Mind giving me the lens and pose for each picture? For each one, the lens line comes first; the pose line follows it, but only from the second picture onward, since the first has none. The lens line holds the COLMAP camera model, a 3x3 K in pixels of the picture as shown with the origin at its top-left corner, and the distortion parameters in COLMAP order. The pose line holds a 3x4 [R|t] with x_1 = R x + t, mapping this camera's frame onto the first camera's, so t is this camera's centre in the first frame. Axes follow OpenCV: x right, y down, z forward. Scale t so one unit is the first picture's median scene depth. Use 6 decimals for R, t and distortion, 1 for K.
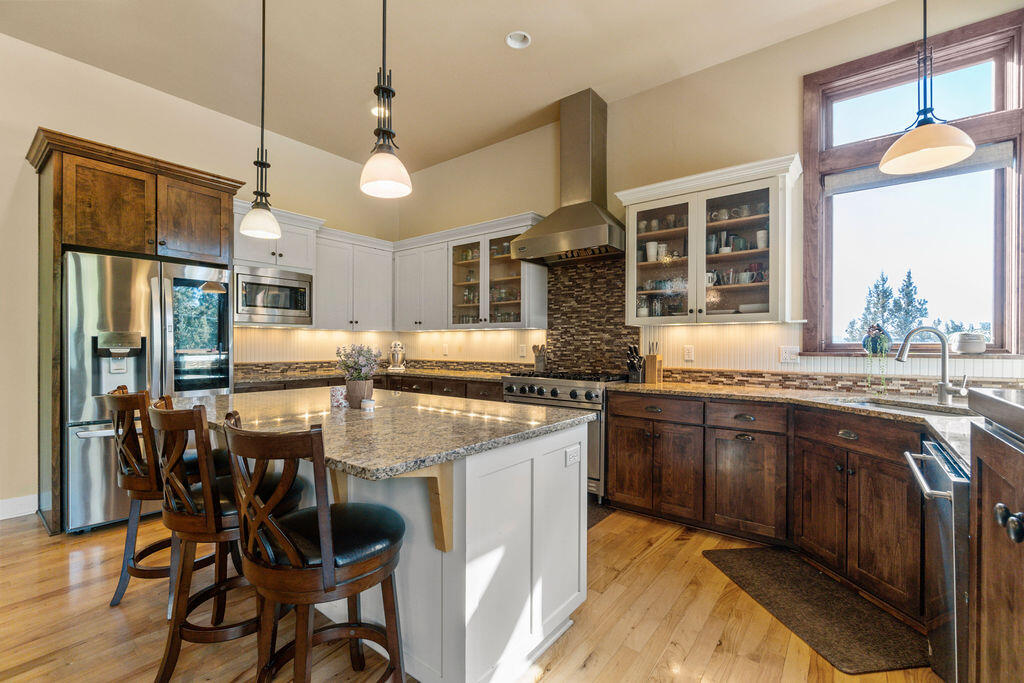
lens RADIAL K [[442.6, 0, 514.5], [0, 442.6, 344.8], [0, 0, 1]] dist [-0.002688, 0.000483]
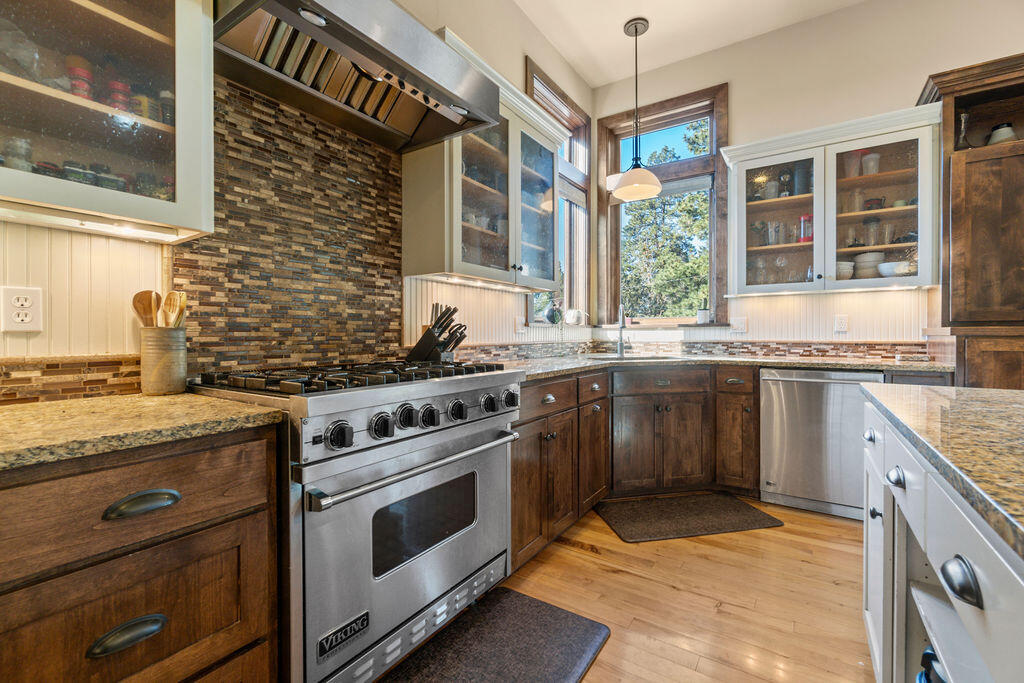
lens RADIAL K [[442.6, 0, 518.5], [0, 442.6, 338.6], [0, 0, 1]] dist [-0.002688, 0.000483]
pose [[-0.080013, -0.014959, 0.996682, -0.306616], [-0.000457, 0.999888, 0.014970, 0.031061], [-0.996794, 0.000743, -0.080011, 0.893234]]
